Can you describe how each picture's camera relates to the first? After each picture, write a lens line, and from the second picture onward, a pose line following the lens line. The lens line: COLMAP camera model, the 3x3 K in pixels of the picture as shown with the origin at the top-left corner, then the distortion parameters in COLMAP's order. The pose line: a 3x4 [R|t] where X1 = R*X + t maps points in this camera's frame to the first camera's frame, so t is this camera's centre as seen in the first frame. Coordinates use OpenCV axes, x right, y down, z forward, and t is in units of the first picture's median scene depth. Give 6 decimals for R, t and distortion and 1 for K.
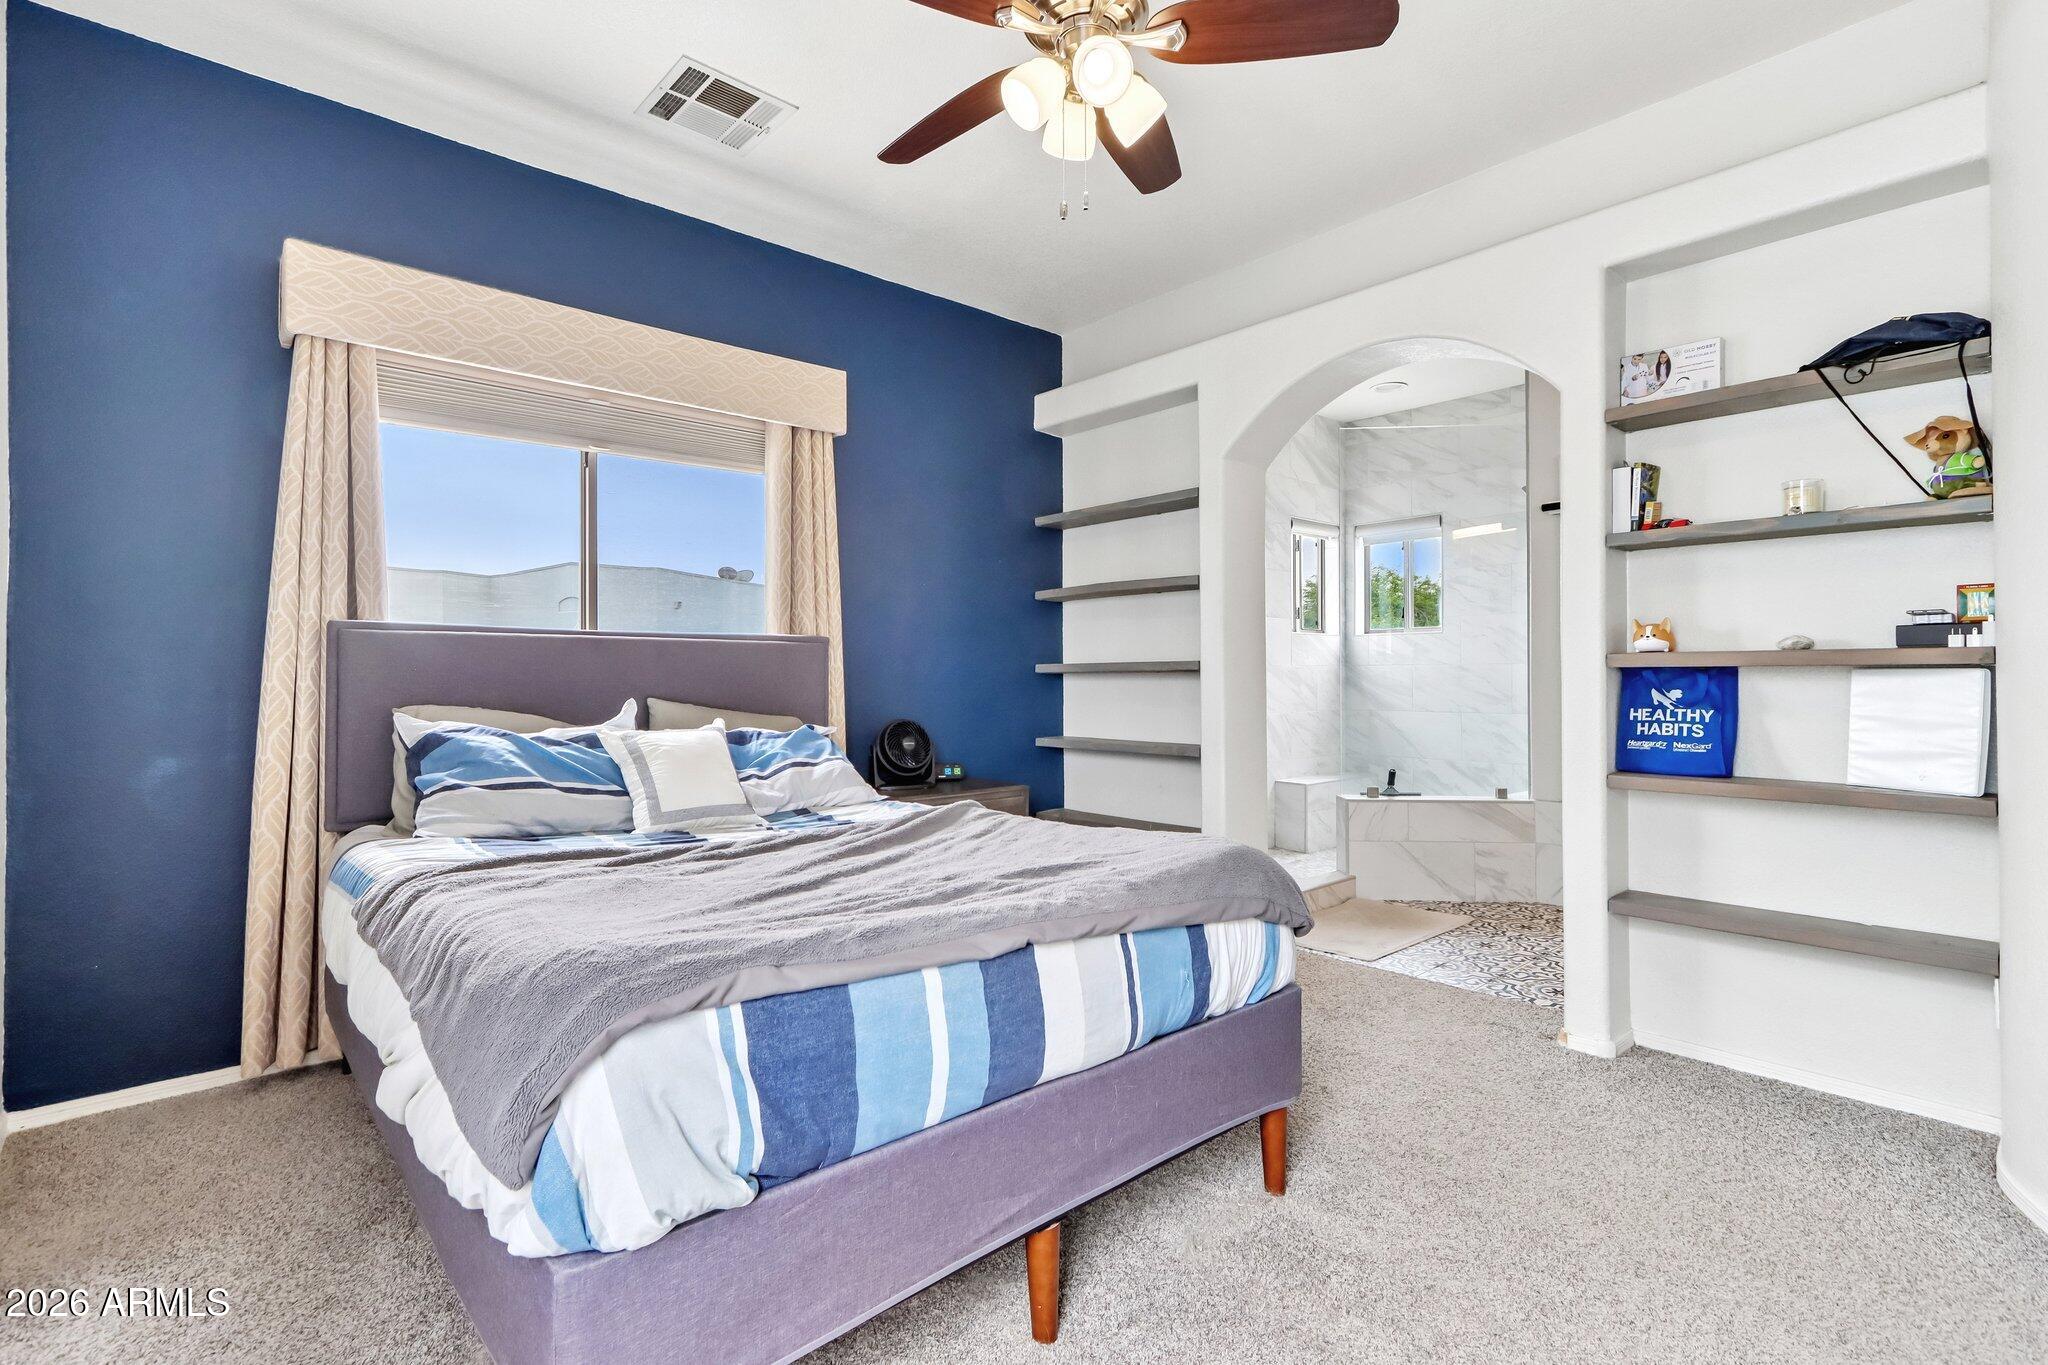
lens RADIAL K [[990.9, 0, 1016.0], [0, 990.9, 673.1], [0, 0, 1]] dist [-0.001763, 0.008296]
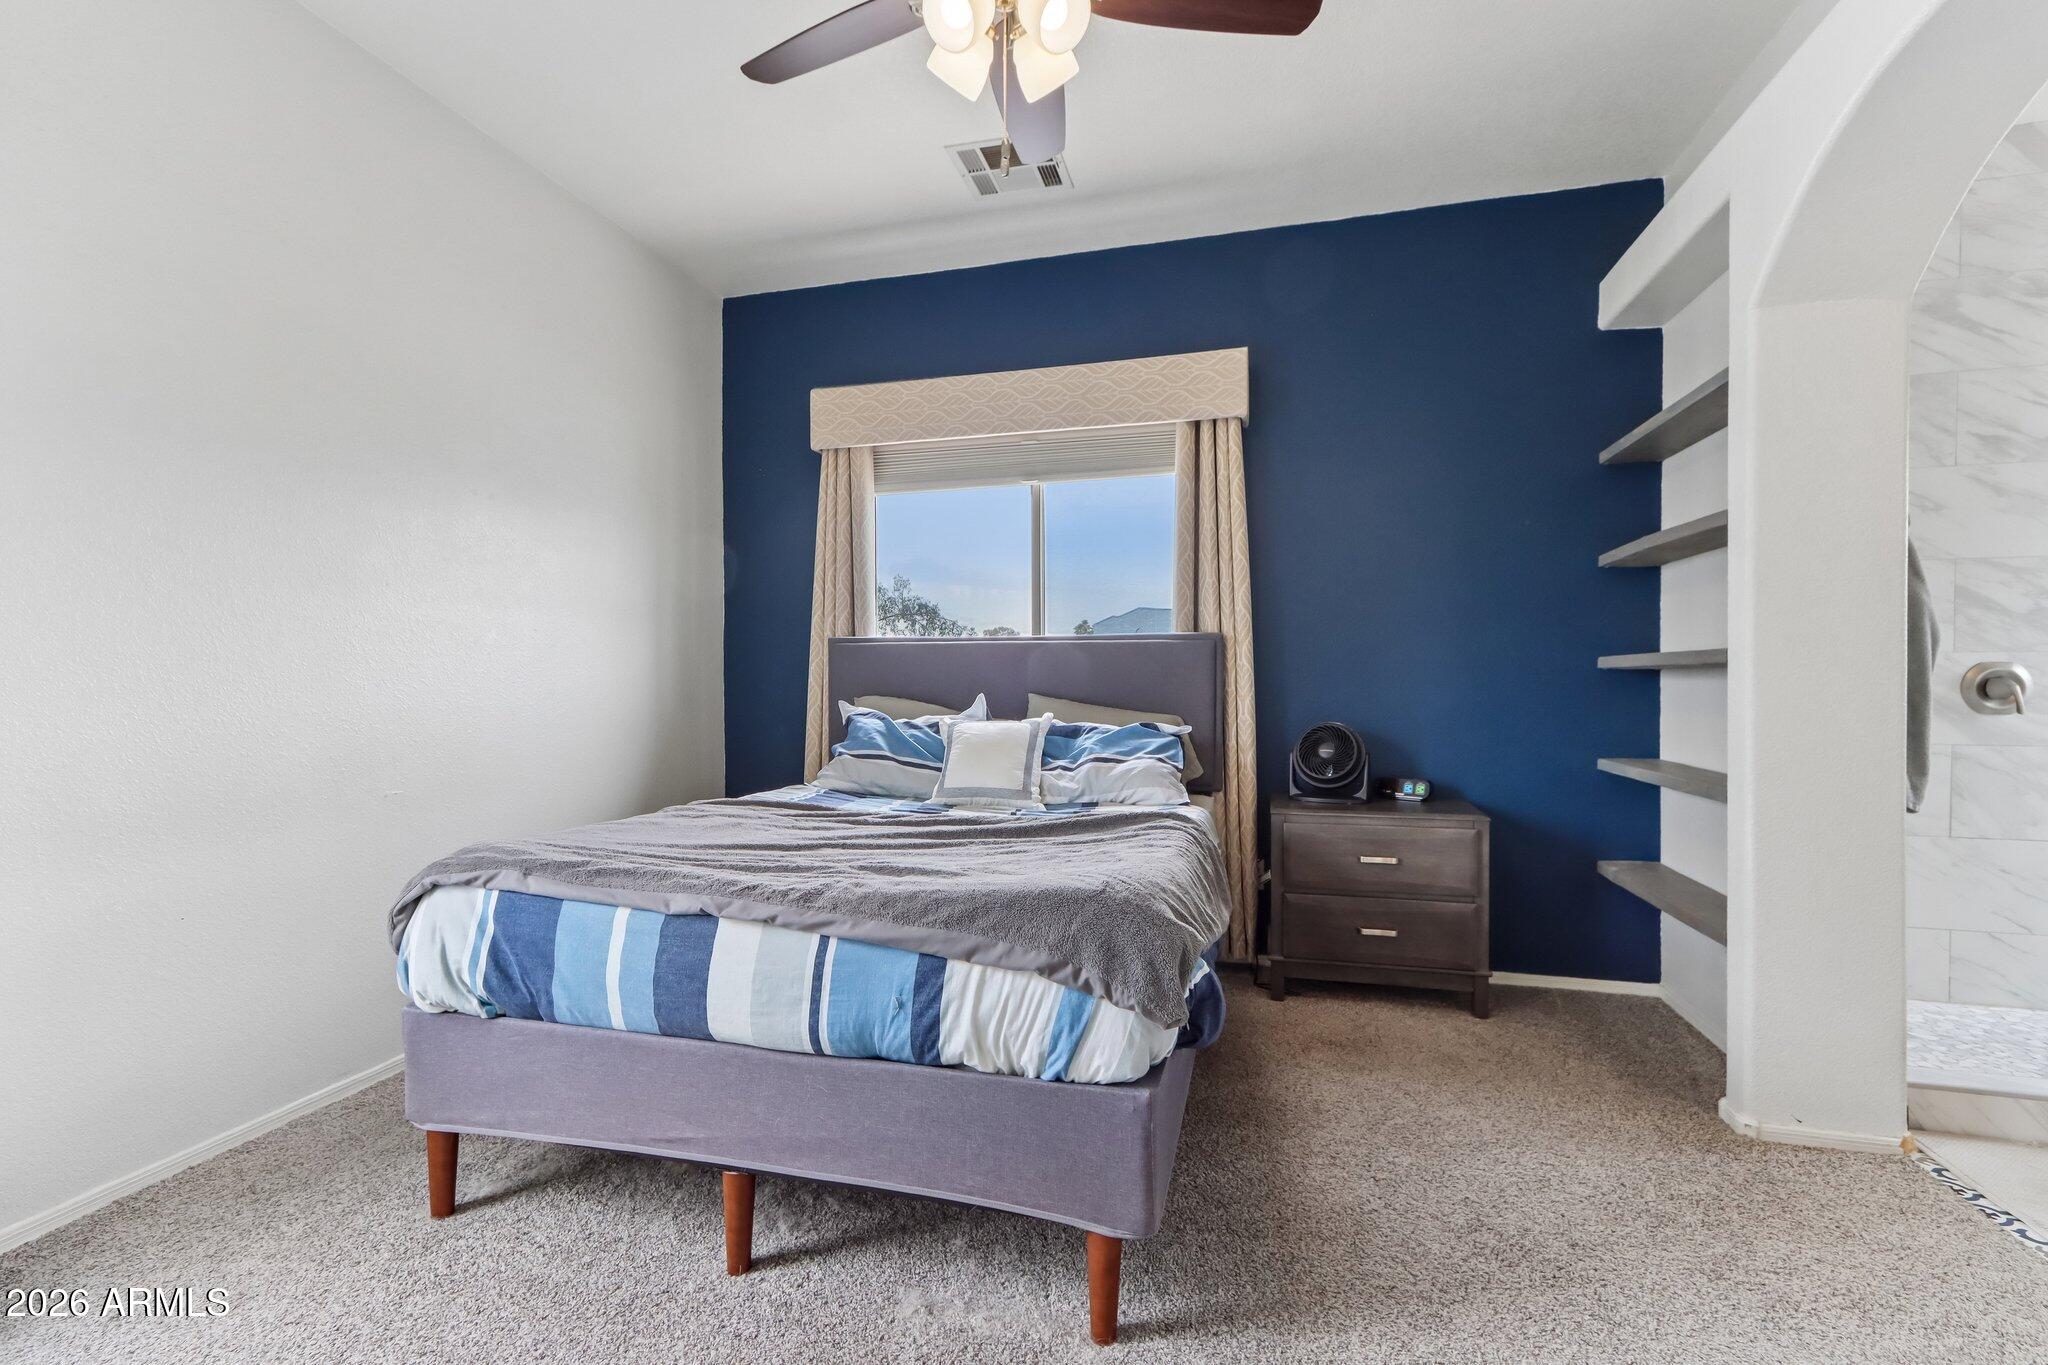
lens RADIAL K [[972.5, 0, 987.8], [0, 972.5, 710.0], [0, 0, 1]] dist [0.000395, 0.000391]
pose [[0.521208, 0.027348, -0.852992, 0.673749], [0.005993, 0.999344, 0.035702, 0.003513], [0.853409, -0.023720, 0.520702, 0.424358]]
